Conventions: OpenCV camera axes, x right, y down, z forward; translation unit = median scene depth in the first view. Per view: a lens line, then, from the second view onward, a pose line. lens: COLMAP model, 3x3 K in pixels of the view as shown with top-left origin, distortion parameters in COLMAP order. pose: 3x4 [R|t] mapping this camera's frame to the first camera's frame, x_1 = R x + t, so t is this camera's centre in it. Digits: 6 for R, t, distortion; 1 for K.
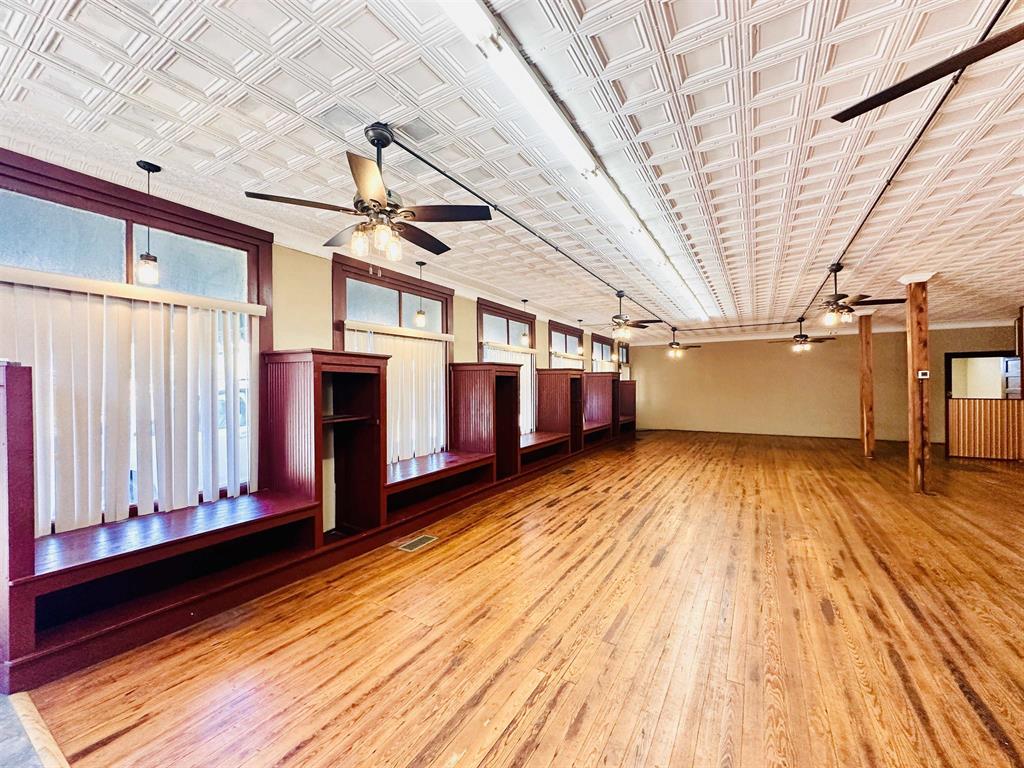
lens RADIAL K [[409.0, 0, 513.0], [0, 409.0, 383.6], [0, 0, 1]] dist [-0.003518, 0.000698]
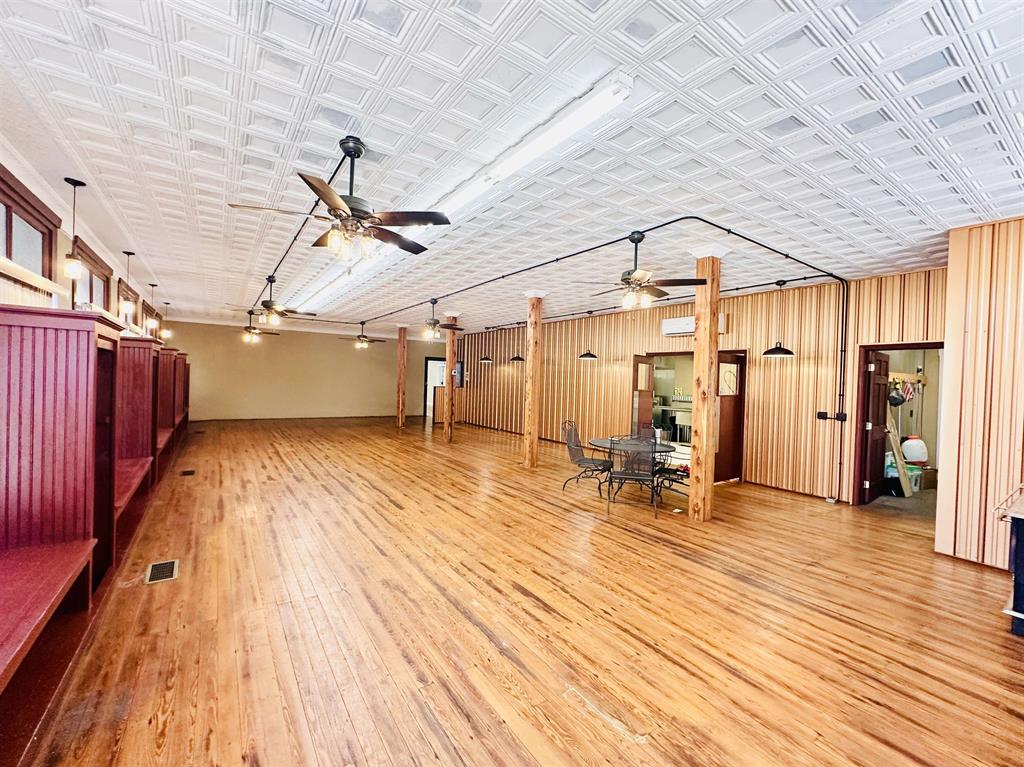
lens RADIAL K [[431.2, 0, 512.0], [0, 431.2, 383.5], [0, 0, 1]] dist [-0.001474, 0.000038]
pose [[0.414283, 0.009775, 0.910095, -0.696556], [-0.040520, 0.999149, 0.007713, -0.000708], [-0.909246, -0.040073, 0.414327, 0.067046]]
